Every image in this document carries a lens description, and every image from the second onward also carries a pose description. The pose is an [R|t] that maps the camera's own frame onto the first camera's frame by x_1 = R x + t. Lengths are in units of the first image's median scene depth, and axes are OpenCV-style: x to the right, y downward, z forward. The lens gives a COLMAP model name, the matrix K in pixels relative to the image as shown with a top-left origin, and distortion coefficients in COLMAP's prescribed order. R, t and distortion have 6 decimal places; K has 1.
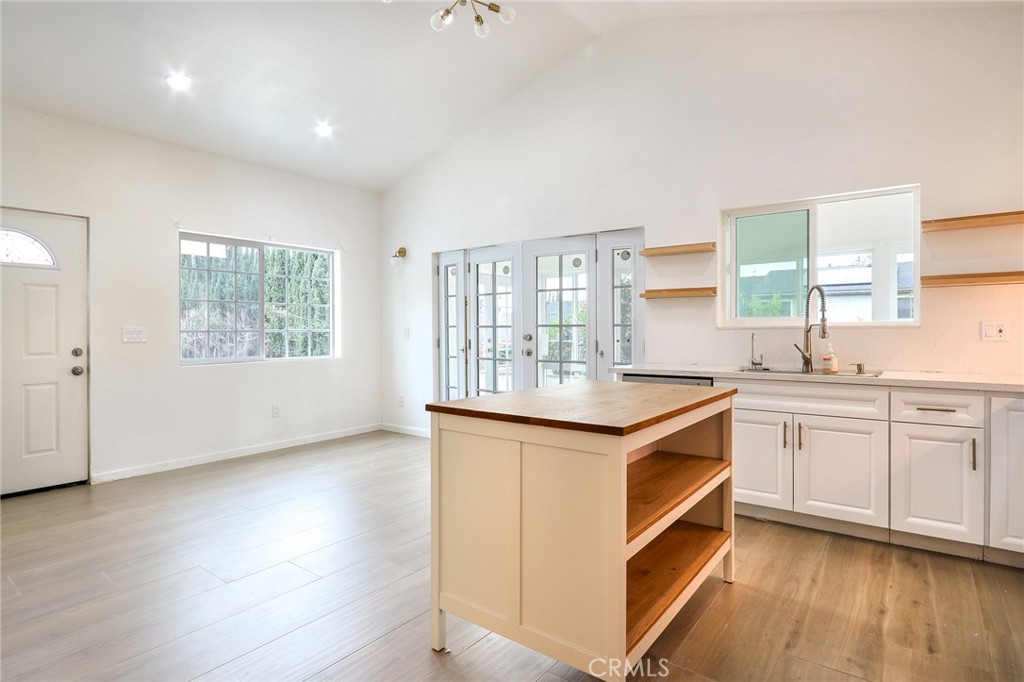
lens RADIAL K [[522.3, 0, 516.2], [0, 522.3, 336.0], [0, 0, 1]] dist [-0.015310, 0.001046]
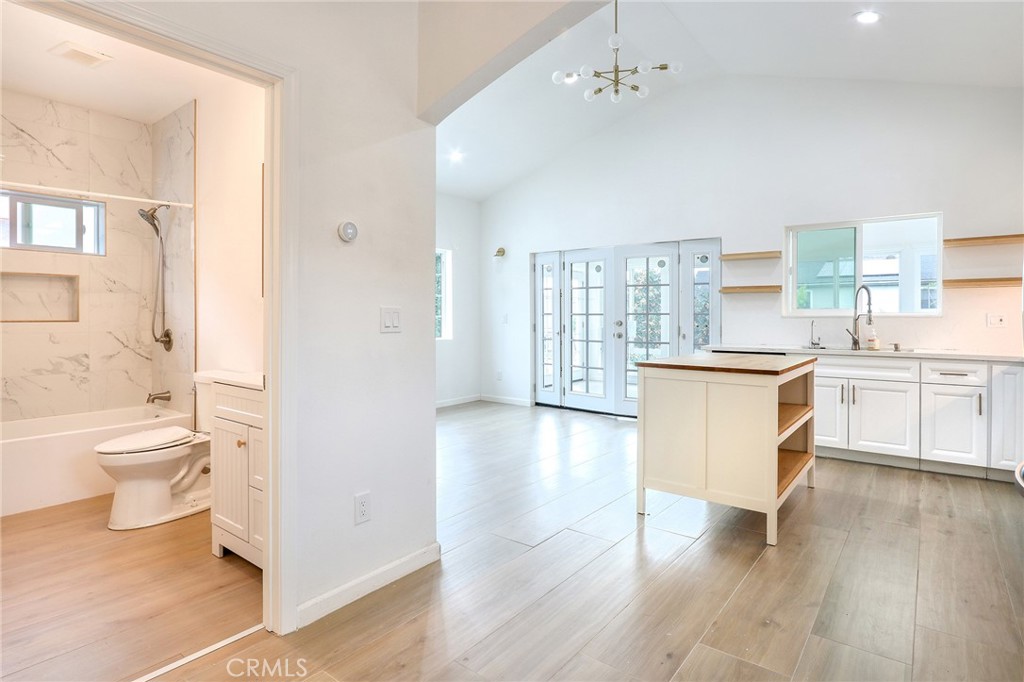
lens RADIAL K [[522.3, 0, 510.3], [0, 522.3, 321.4], [0, 0, 1]] dist [-0.015310, 0.001046]
pose [[0.999557, 0.005989, -0.029170, -0.313854], [-0.006091, 0.999976, -0.003412, 0.006368], [0.029149, 0.003588, 0.999569, -0.390887]]
